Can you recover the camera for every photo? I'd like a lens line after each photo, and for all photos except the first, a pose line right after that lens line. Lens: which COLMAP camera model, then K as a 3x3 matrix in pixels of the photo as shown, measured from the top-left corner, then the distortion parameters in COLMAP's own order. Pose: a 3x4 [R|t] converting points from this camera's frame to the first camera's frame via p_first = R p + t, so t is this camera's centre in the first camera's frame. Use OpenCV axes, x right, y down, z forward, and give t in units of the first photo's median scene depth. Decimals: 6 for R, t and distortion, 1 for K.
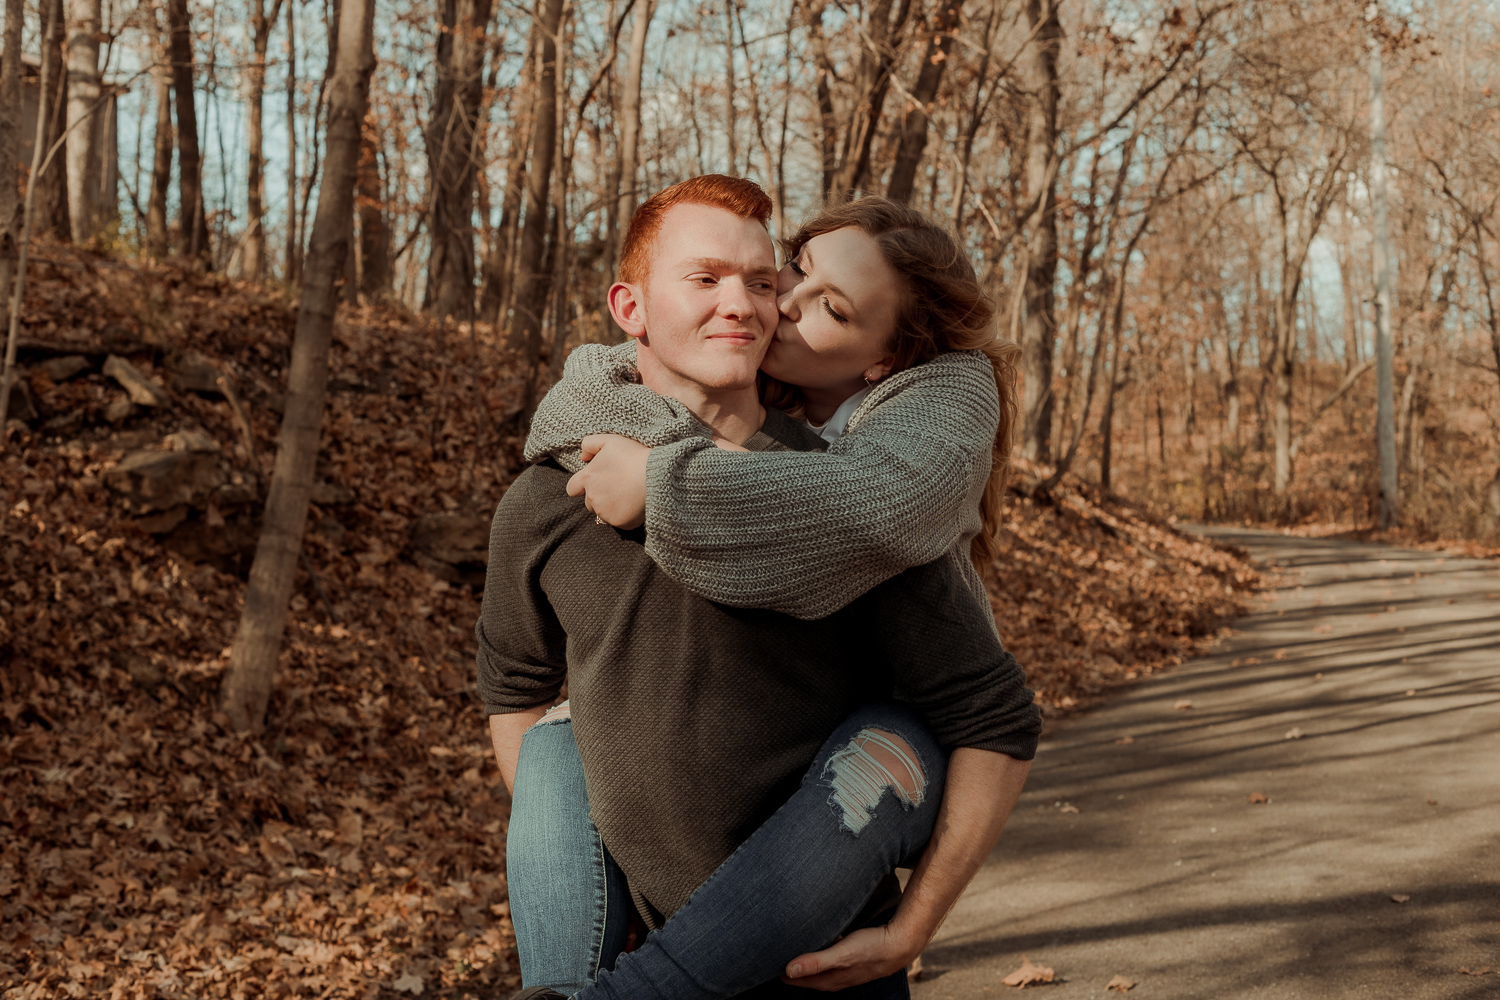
lens RADIAL K [[2190.9, 0, 750.0], [0, 2190.9, 500.0], [0, 0, 1]] dist [0.005799, -0.058924]
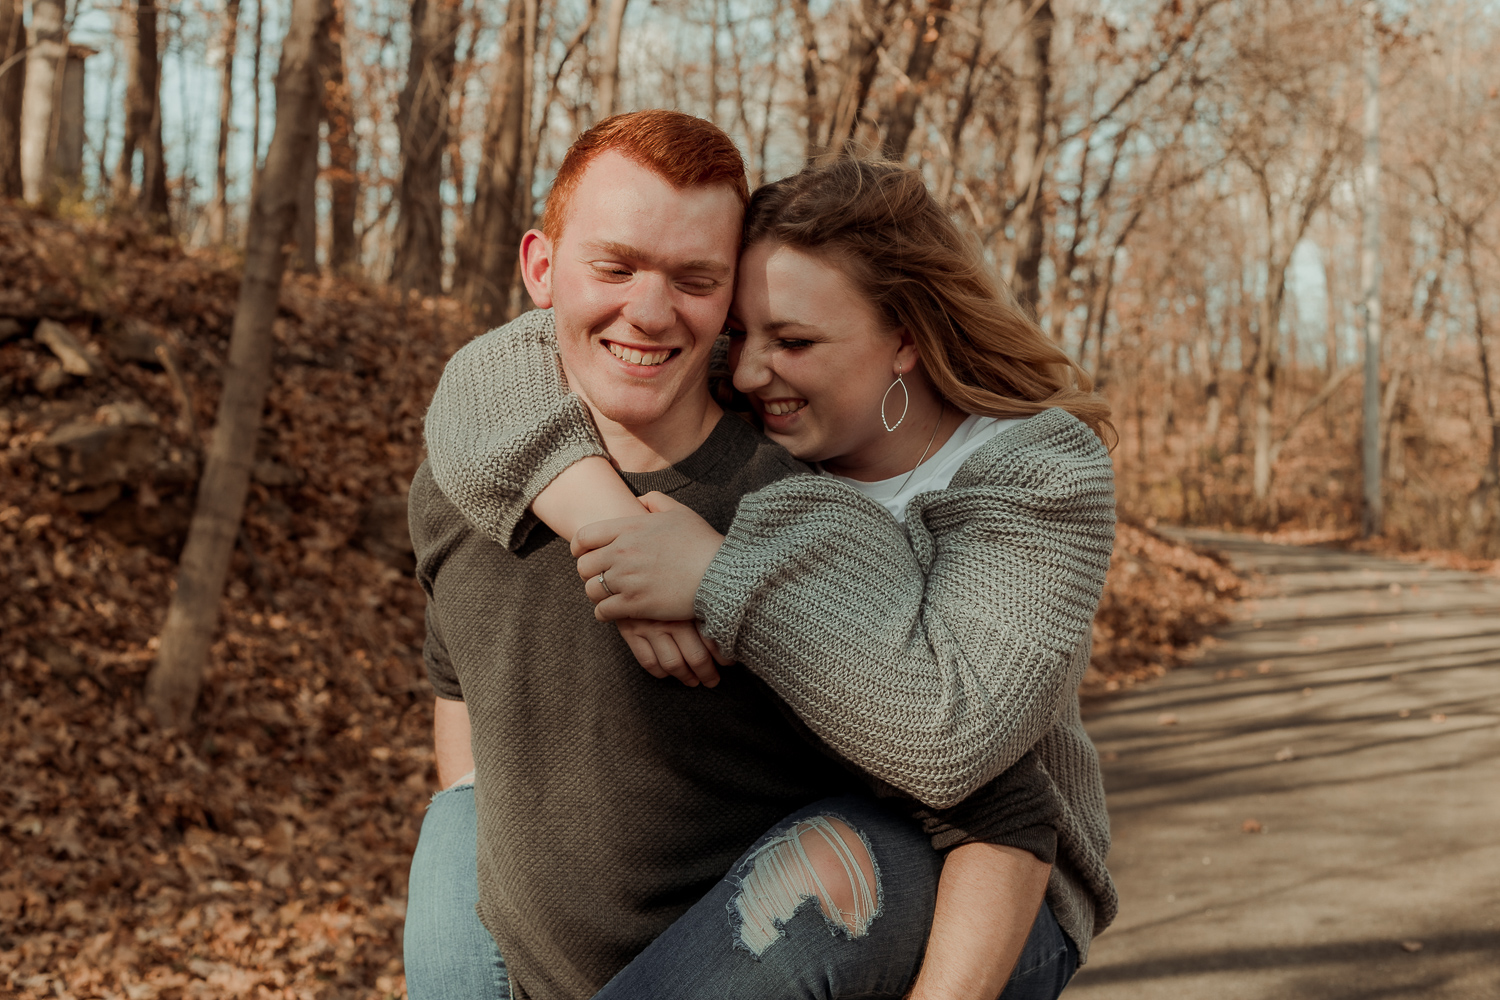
lens RADIAL K [[2199.4, 0, 750.0], [0, 2199.4, 500.0], [0, 0, 1]] dist [0.001525, -0.065784]
pose [[0.999507, 0.028457, 0.013259, -0.000441], [-0.028524, 0.999581, 0.004892, -0.002440], [-0.013114, -0.005268, 0.999900, 0.057415]]
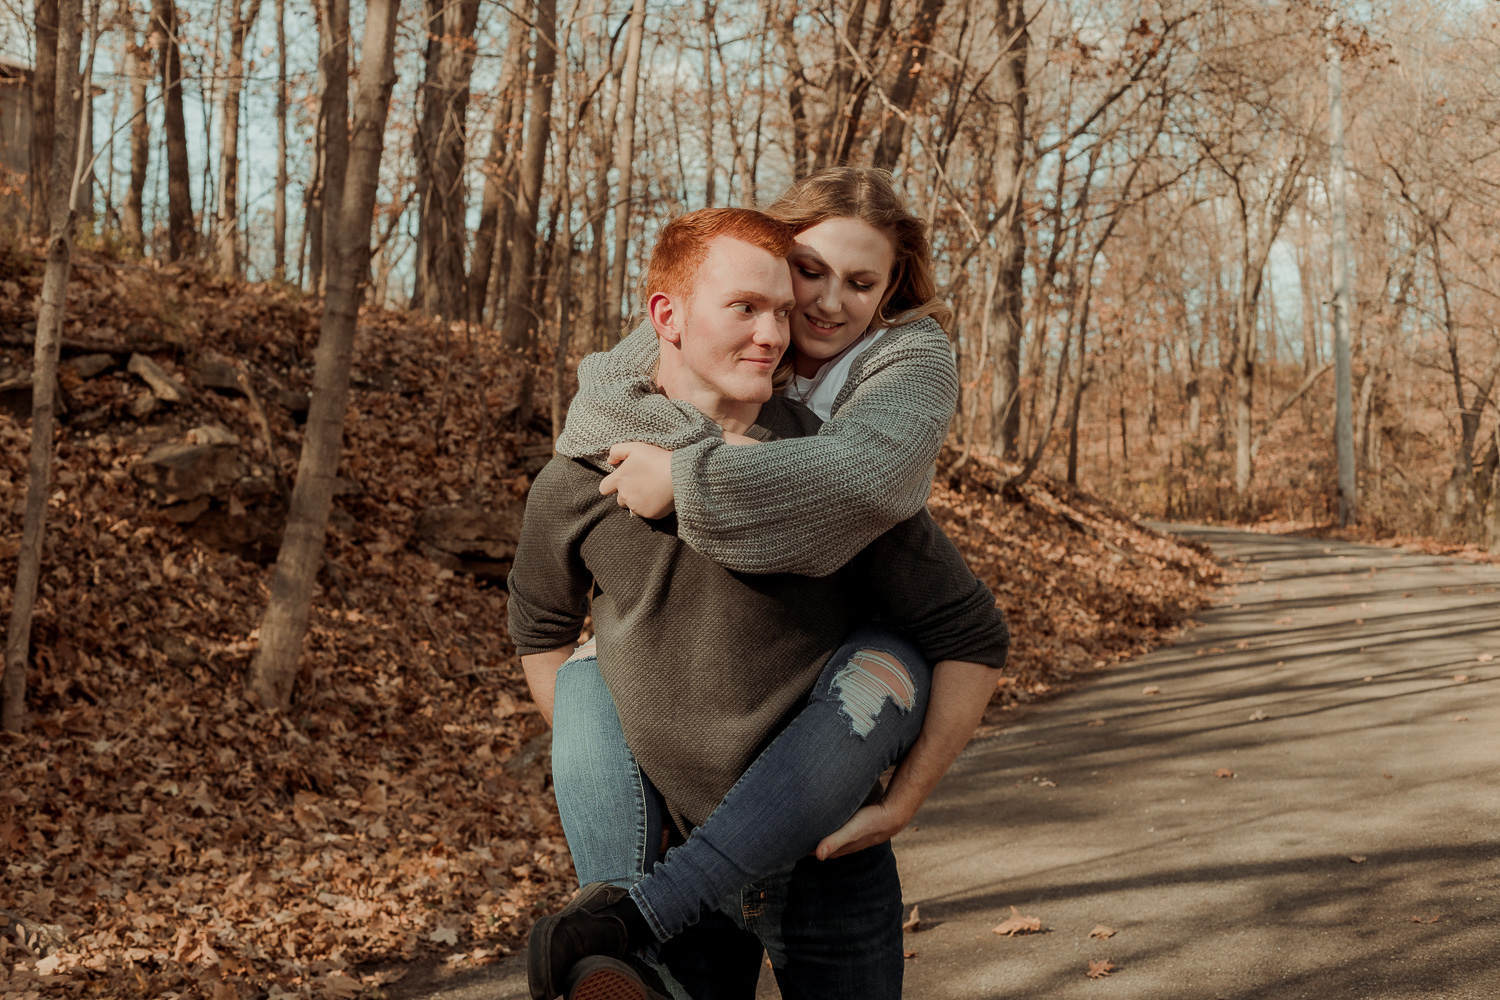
lens RADIAL K [[2190.9, 0, 750.0], [0, 2190.9, 500.0], [0, 0, 1]] dist [0.005799, -0.058924]
pose [[0.999844, 0.000751, 0.017625, -0.016097], [-0.000749, 1.000000, -0.000133, 0.004181], [-0.017626, 0.000120, 0.999845, -0.055030]]
